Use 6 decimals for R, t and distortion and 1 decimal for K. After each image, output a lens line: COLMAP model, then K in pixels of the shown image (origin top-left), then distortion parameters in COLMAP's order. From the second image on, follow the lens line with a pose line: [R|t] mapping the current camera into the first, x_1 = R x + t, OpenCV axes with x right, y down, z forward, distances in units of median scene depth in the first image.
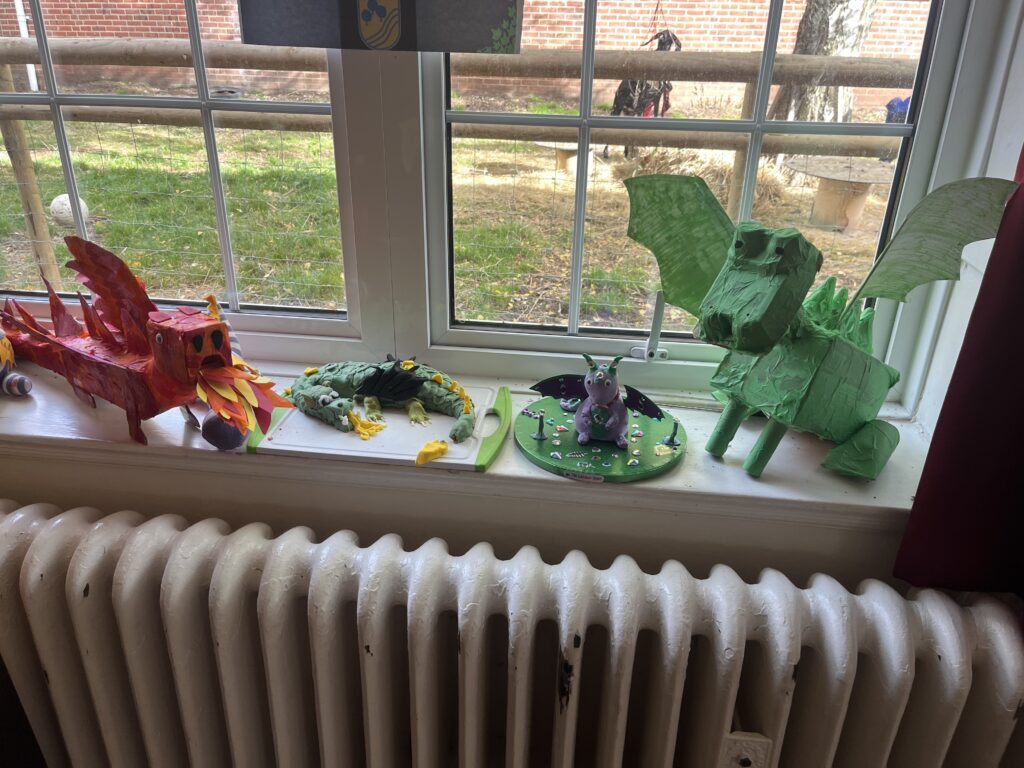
lens RADIAL K [[779.6, 0, 508.0], [0, 779.6, 380.8], [0, 0, 1]] dist [0.065912, -0.096997]
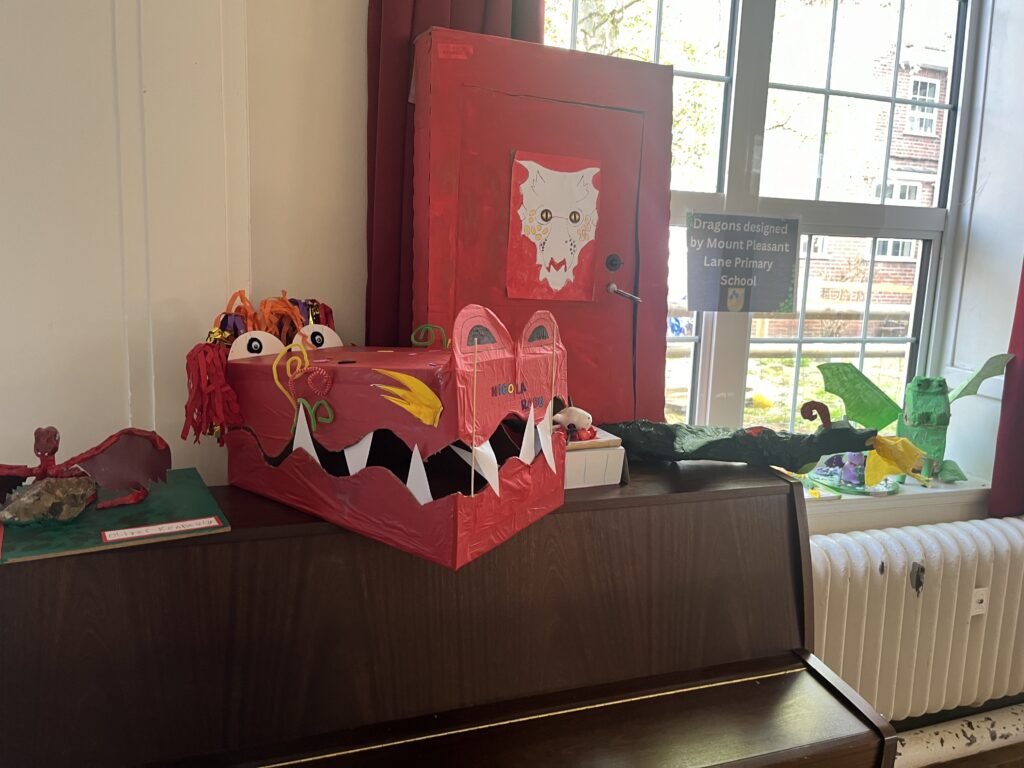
lens RADIAL K [[779.6, 0, 512.1], [0, 779.6, 379.2], [0, 0, 1]] dist [0.065912, -0.096997]
pose [[0.897628, -0.052242, 0.437647, -1.608961], [0.167581, 0.958831, -0.229258, 0.134848], [-0.407653, 0.279130, 0.869428, -0.532532]]
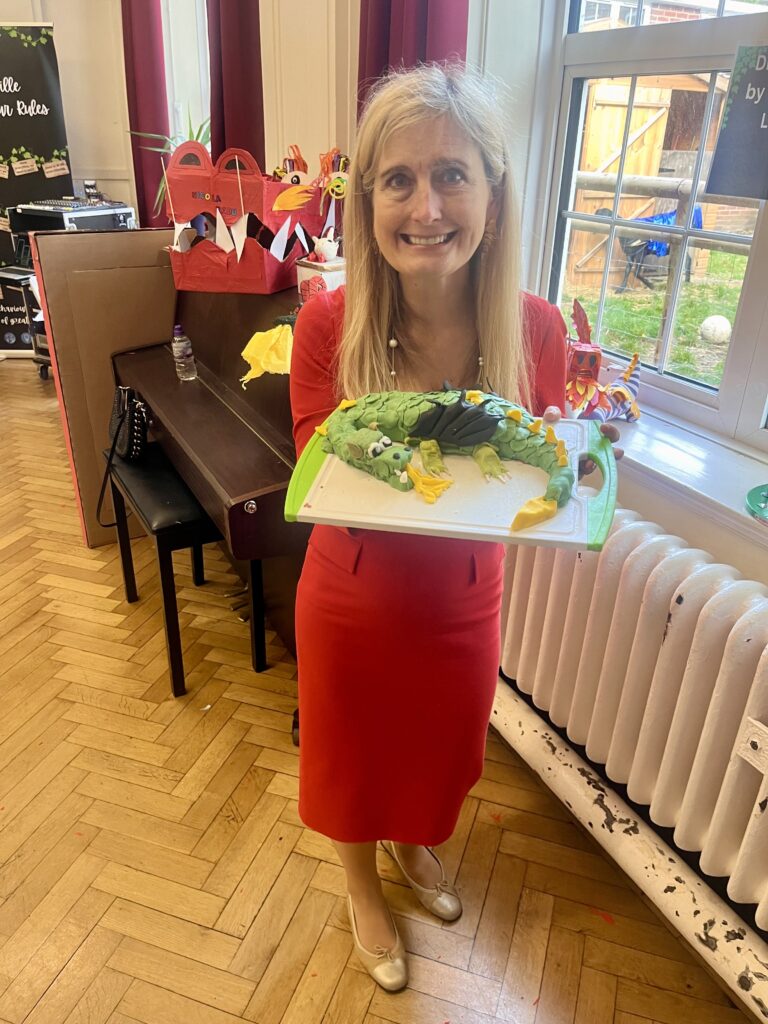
lens RADIAL K [[779.6, 0, 384.3], [0, 779.6, 518.4], [0, 0, 1]] dist [0.065912, -0.096997]
pose [[0.548272, 0.364917, -0.752485, 0.692986], [-0.373082, 0.912008, 0.170445, 0.121329], [0.748470, 0.187289, 0.636172, -0.321971]]
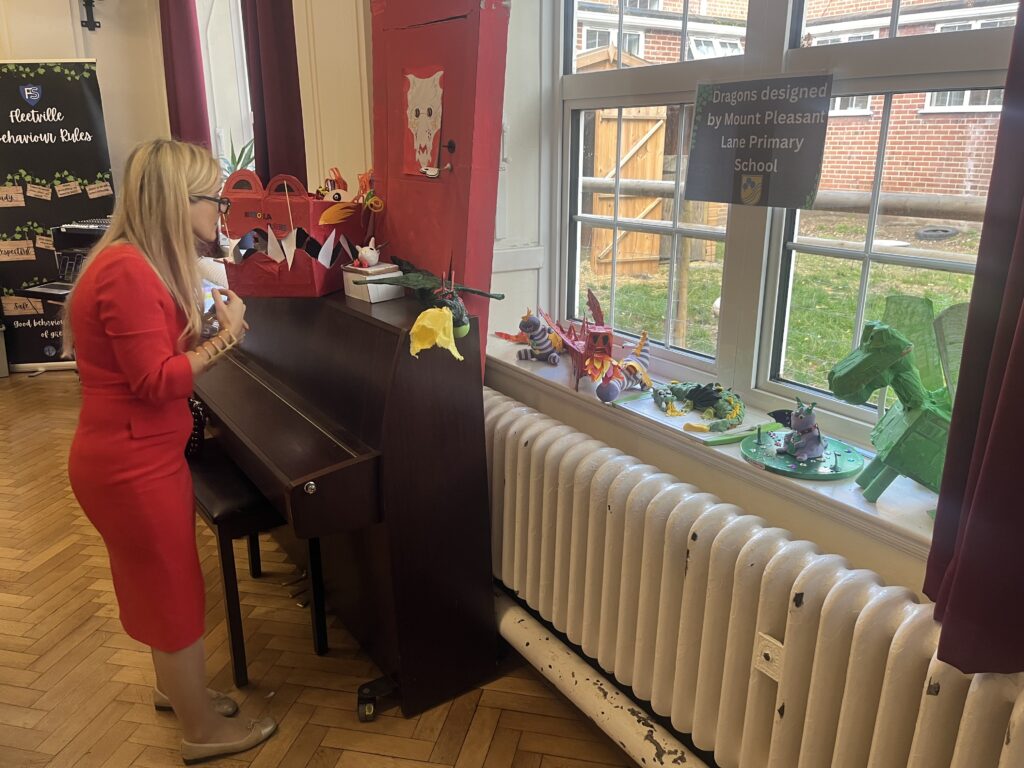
lens RADIAL K [[779.6, 0, 510.4], [0, 779.6, 392.7], [0, 0, 1]] dist [0.065912, -0.096997]
pose [[0.642223, 0.215772, -0.735521, 0.842892], [-0.318477, 0.947931, 0.000004, 0.133023], [0.697224, 0.234244, 0.677502, -0.427065]]
